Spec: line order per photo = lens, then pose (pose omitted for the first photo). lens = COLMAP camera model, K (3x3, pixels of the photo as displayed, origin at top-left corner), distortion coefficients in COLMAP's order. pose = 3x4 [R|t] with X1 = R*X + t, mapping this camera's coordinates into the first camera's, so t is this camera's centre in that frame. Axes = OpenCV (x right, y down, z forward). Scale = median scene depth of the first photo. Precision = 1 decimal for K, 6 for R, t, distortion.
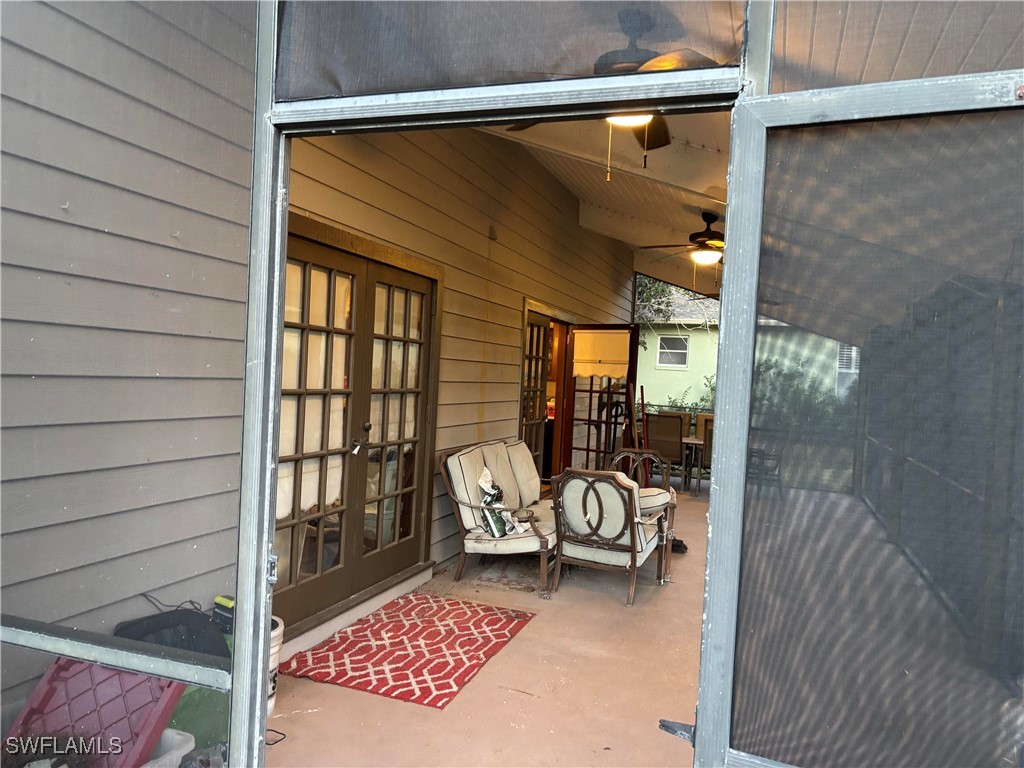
lens RADIAL K [[777.5, 0, 509.1], [0, 777.5, 390.9], [0, 0, 1]] dist [0.057543, -0.038165]
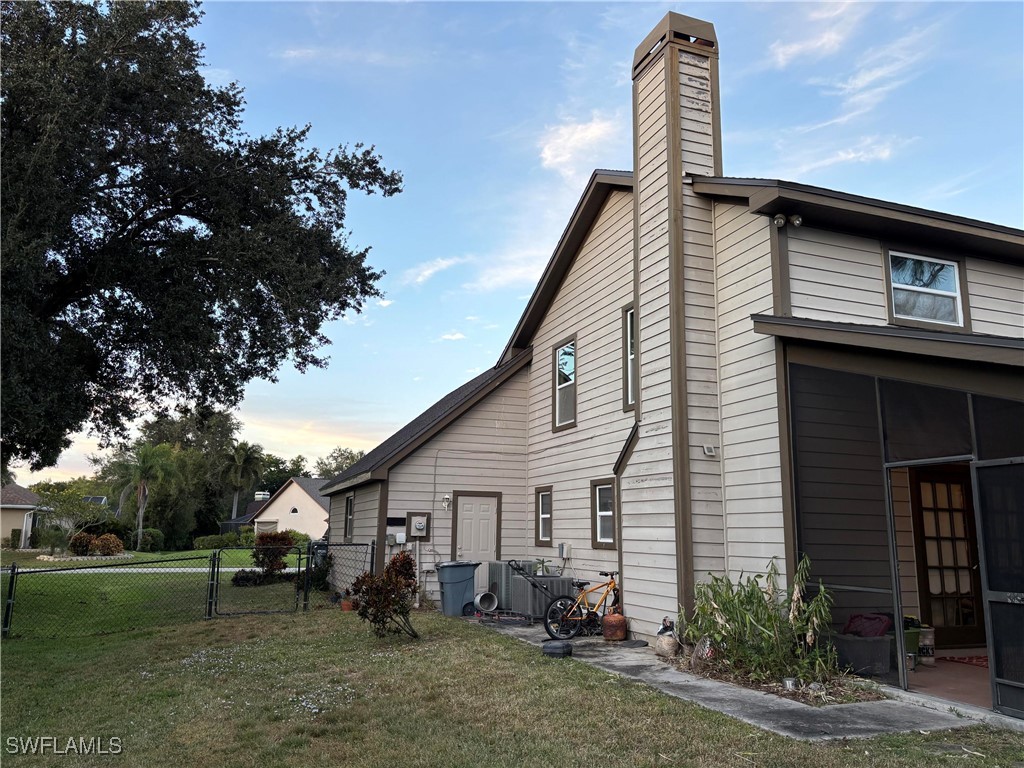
lens RADIAL K [[777.5, 0, 511.3], [0, 777.5, 389.9], [0, 0, 1]] dist [0.057543, -0.038165]
pose [[0.642483, -0.174193, -0.746239, 0.701968], [-0.007256, 0.972394, -0.233231, 0.123284], [0.766265, 0.155262, 0.623483, -1.410284]]
